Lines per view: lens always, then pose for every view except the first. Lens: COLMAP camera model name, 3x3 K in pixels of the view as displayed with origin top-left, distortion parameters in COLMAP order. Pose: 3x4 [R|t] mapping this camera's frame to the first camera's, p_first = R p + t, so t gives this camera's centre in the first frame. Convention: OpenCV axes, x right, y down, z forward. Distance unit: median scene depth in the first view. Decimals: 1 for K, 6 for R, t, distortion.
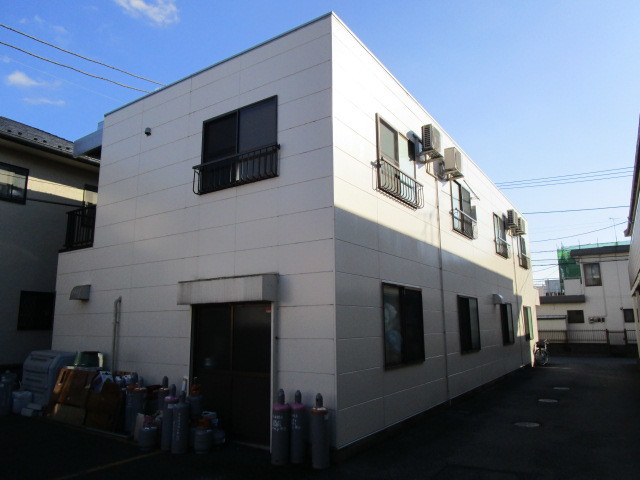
lens RADIAL K [[456.6, 0, 317.0], [0, 456.6, 240.4], [0, 0, 1]] dist [-0.038649, 0.023438]
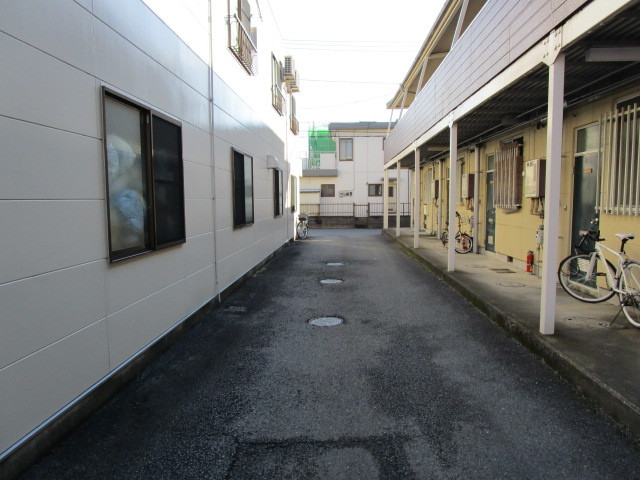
lens RADIAL K [[456.6, 0, 317.0], [0, 456.6, 240.4], [0, 0, 1]] dist [-0.038649, 0.023438]
pose [[0.860959, -0.042620, 0.506886, 0.041545], [-0.093769, 0.966109, 0.240502, 0.051355], [-0.499957, -0.254592, 0.827783, 0.211054]]
